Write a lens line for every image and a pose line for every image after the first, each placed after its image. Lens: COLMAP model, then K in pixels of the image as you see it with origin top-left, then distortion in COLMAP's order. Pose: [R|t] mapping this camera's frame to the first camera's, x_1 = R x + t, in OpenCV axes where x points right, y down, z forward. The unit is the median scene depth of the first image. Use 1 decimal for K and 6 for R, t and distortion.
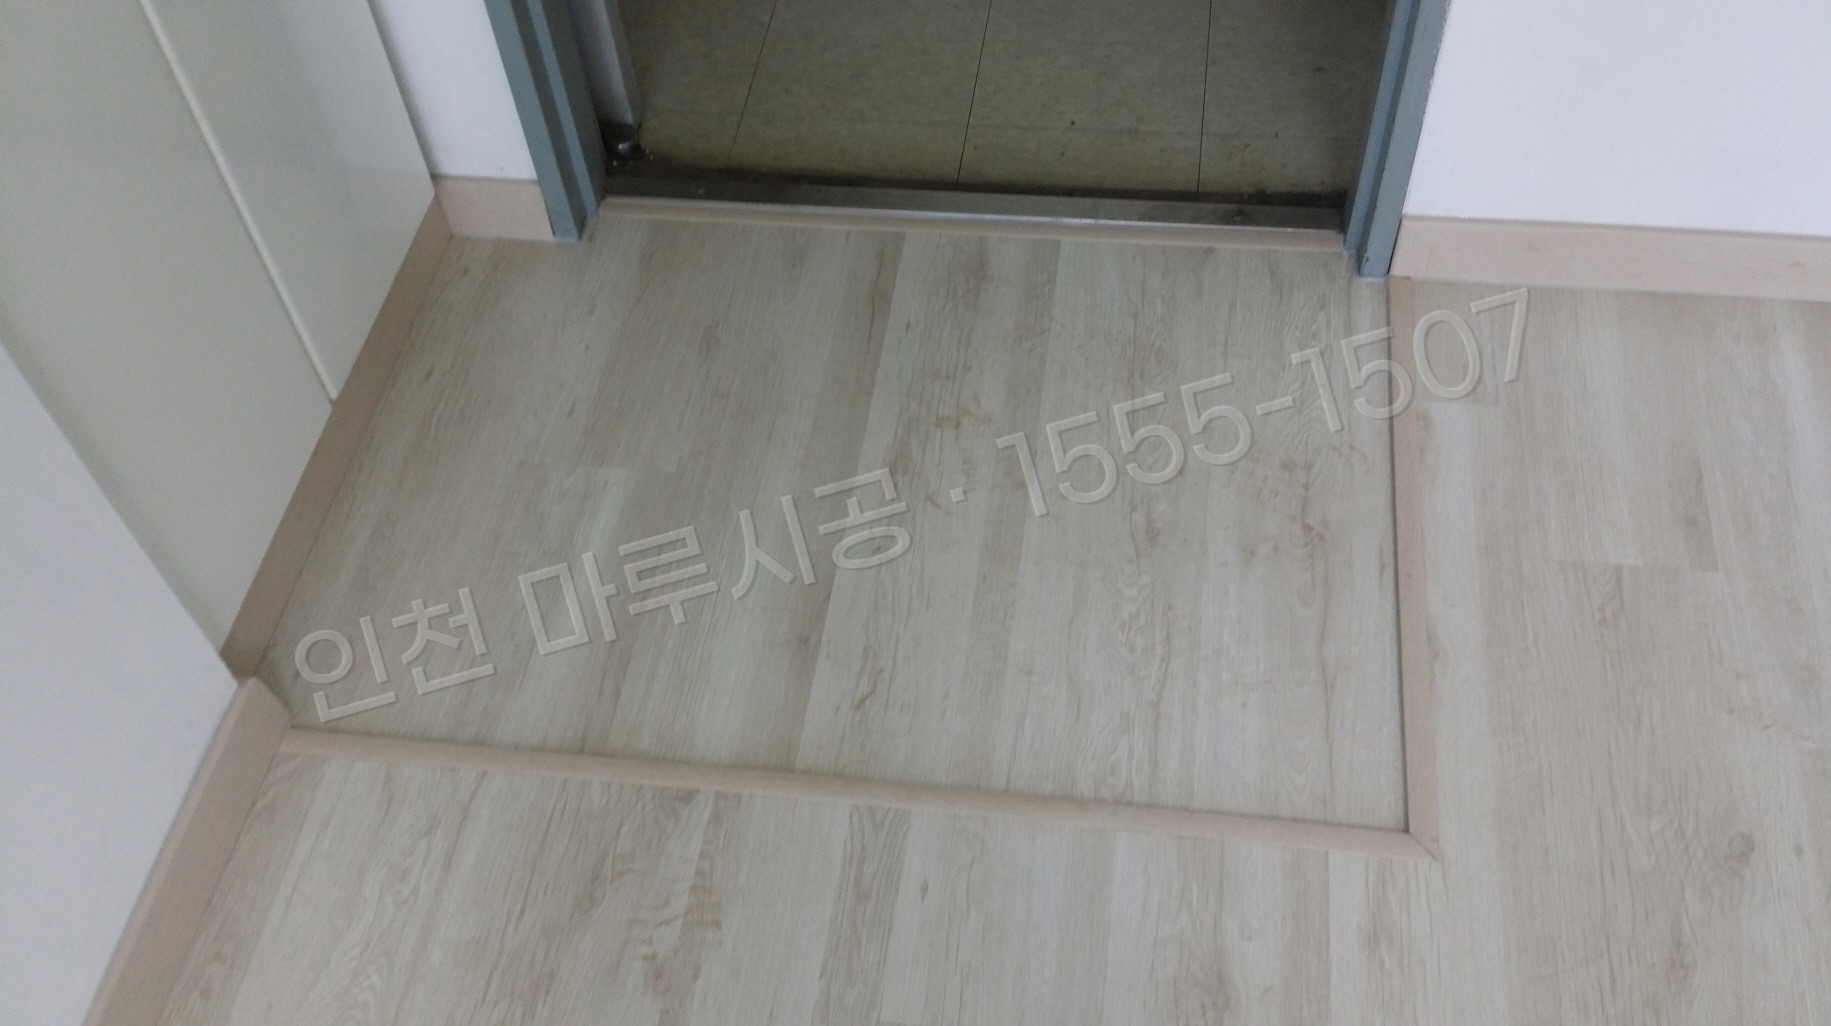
lens RADIAL K [[1695.2, 0, 923.6], [0, 1695.2, 525.5], [0, 0, 1]] dist [0.159398, -0.412992]
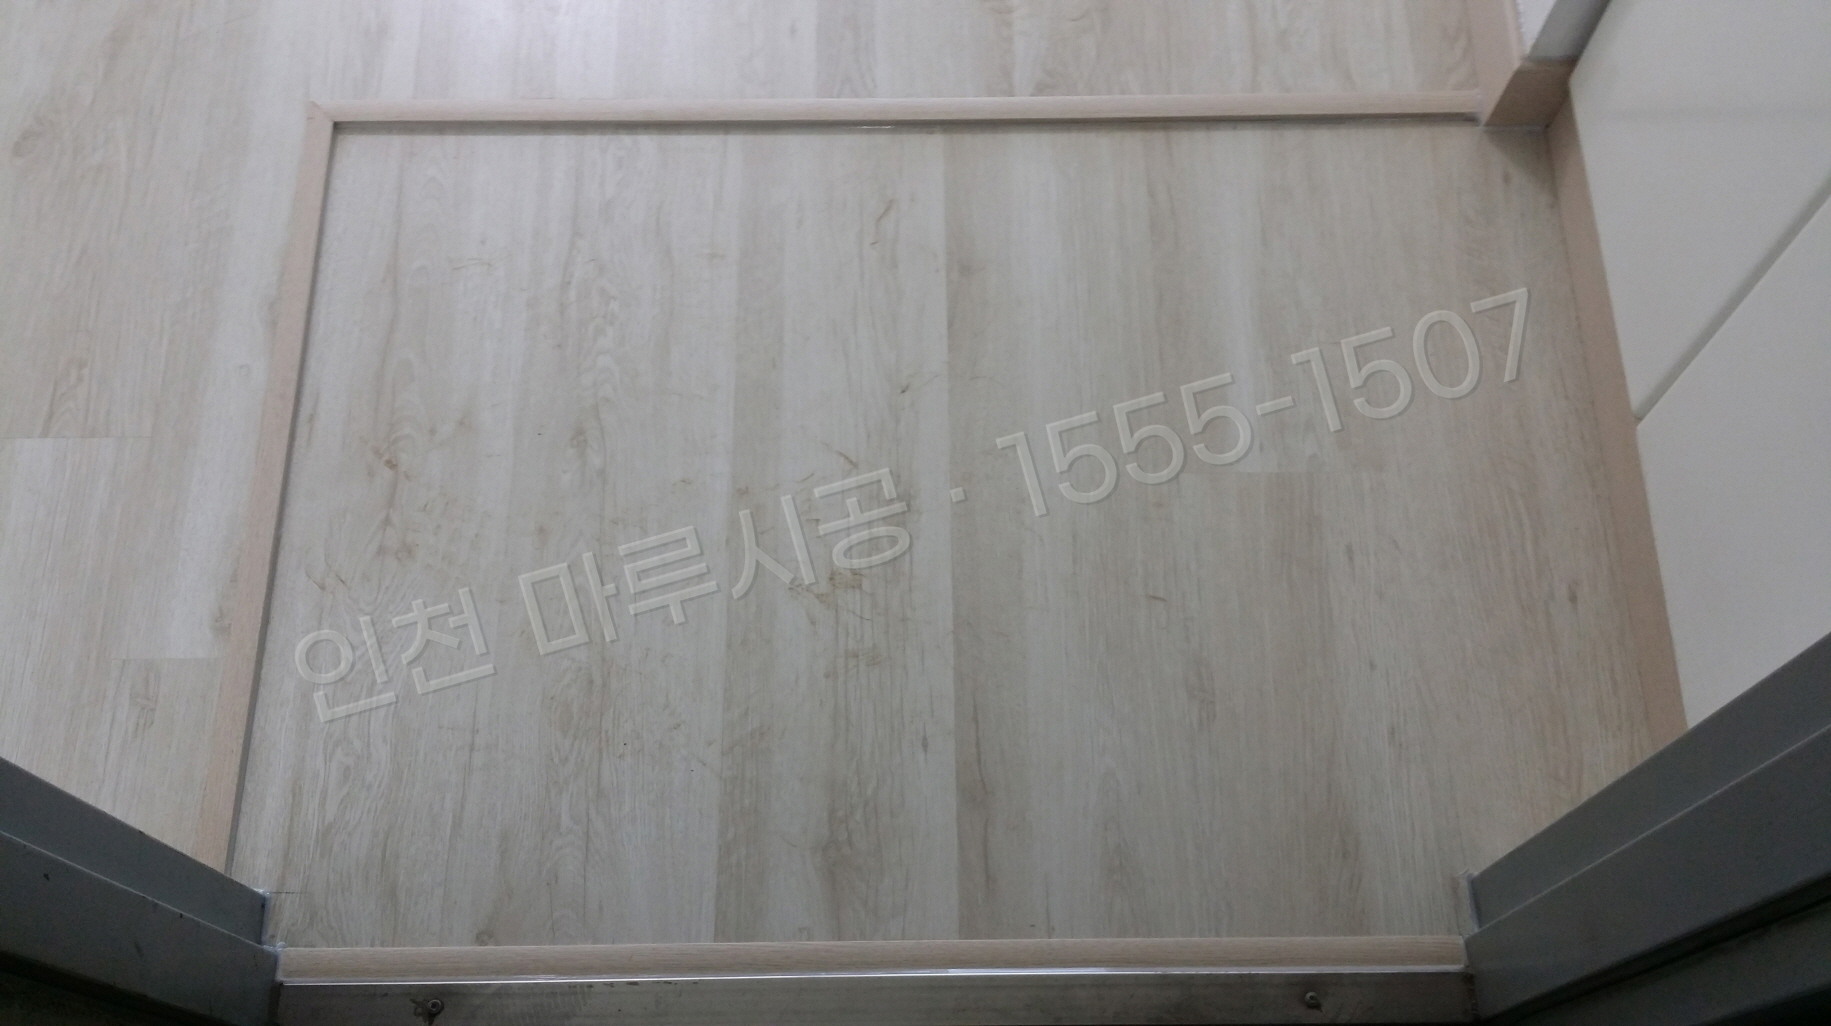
lens RADIAL K [[1695.2, 0, 923.6], [0, 1695.2, 525.5], [0, 0, 1]] dist [0.159398, -0.412992]
pose [[-0.987112, 0.159946, -0.005193, -0.021810], [-0.084212, -0.491574, 0.866754, -0.766898], [0.136081, 0.856021, 0.498708, 0.650082]]
